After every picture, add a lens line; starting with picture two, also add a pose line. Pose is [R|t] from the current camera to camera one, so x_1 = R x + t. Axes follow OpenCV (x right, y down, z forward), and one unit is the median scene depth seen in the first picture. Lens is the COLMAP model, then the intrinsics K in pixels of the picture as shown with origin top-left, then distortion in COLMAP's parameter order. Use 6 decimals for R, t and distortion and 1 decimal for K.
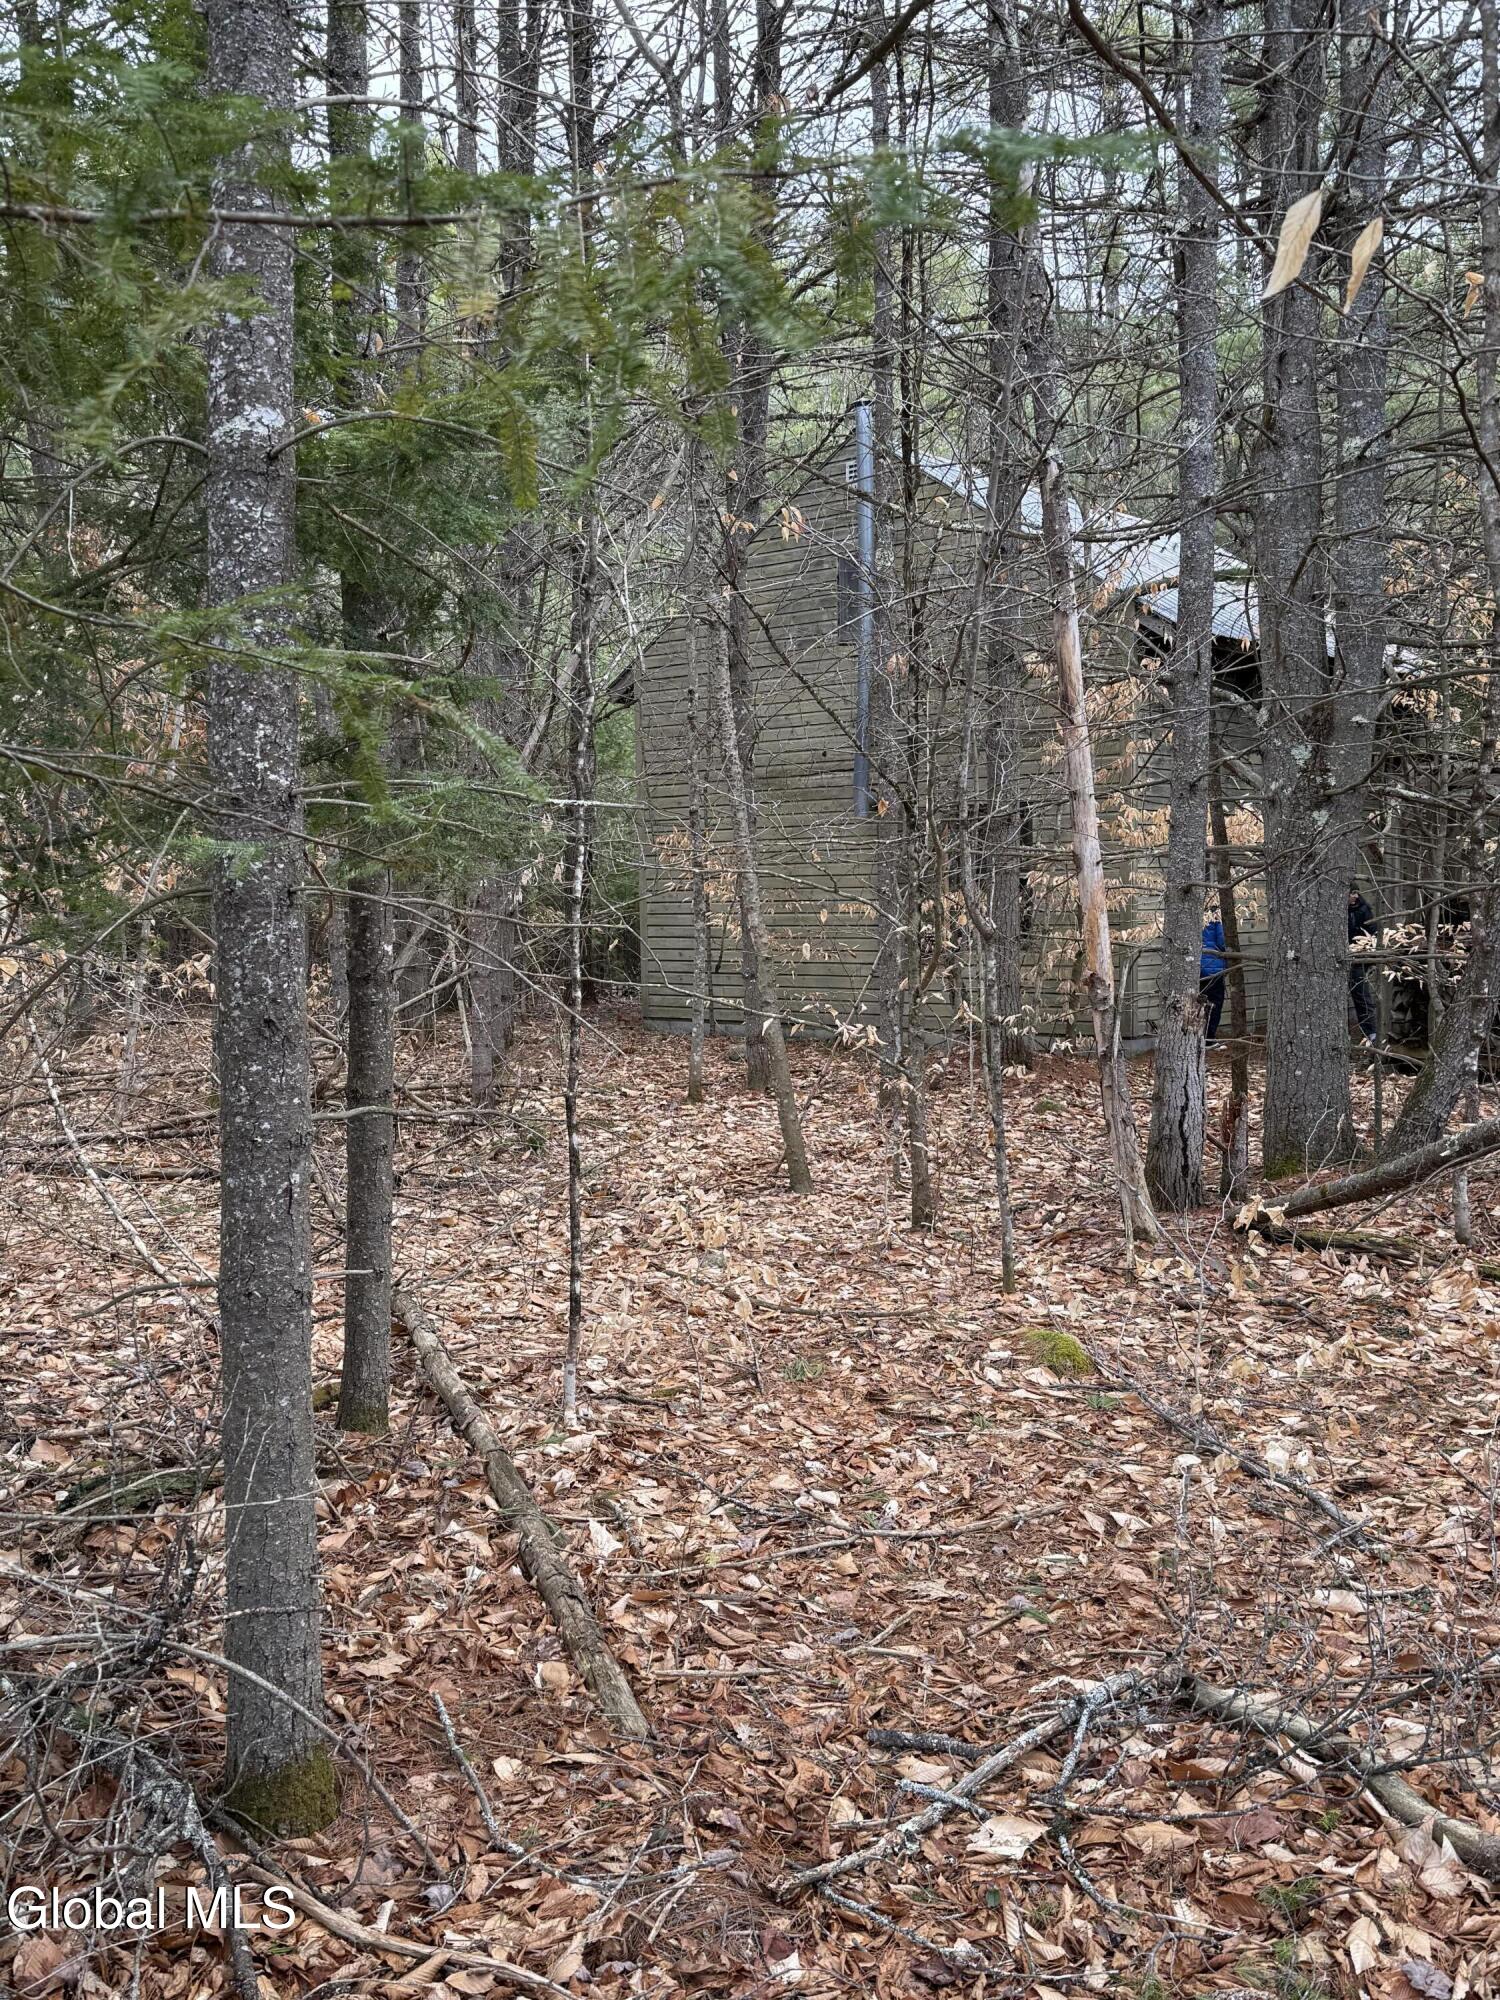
lens RADIAL K [[1899.5, 0, 747.9], [0, 1899.5, 982.3], [0, 0, 1]] dist [0.065275, 0.000000]
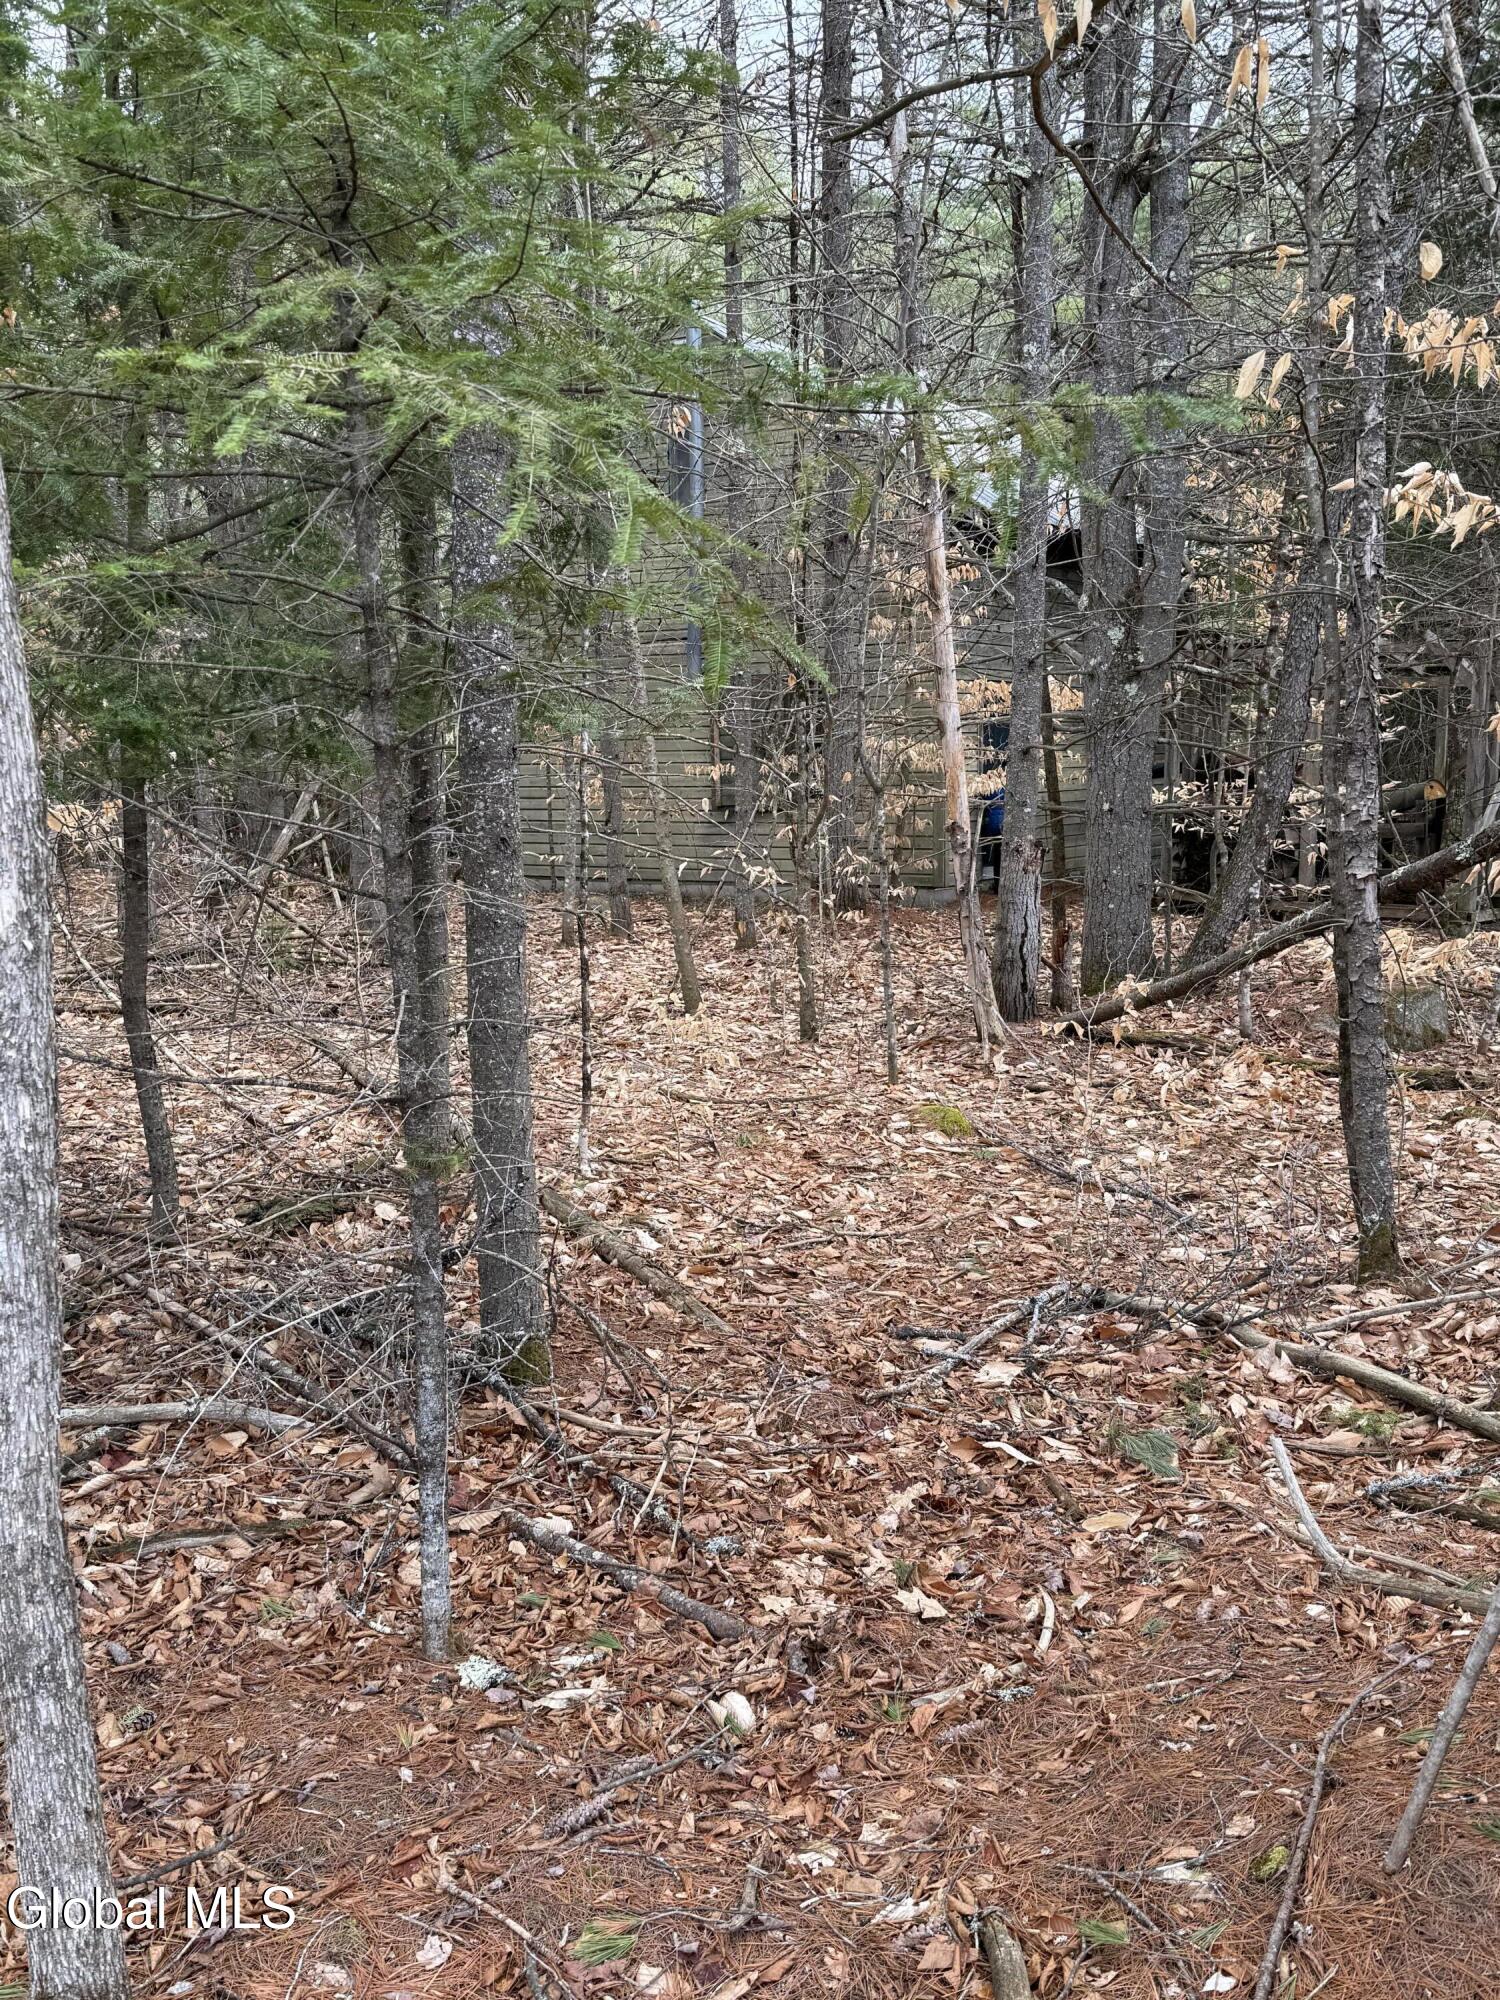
lens RADIAL K [[1899.5, 0, 750.2], [0, 1899.5, 1015.0], [0, 0, 1]] dist [0.065275, 0.000000]
pose [[0.992078, -0.019459, 0.124106, -0.116988], [0.008899, 0.996334, 0.085083, 0.016330], [-0.125307, -0.083305, 0.988614, -0.212101]]
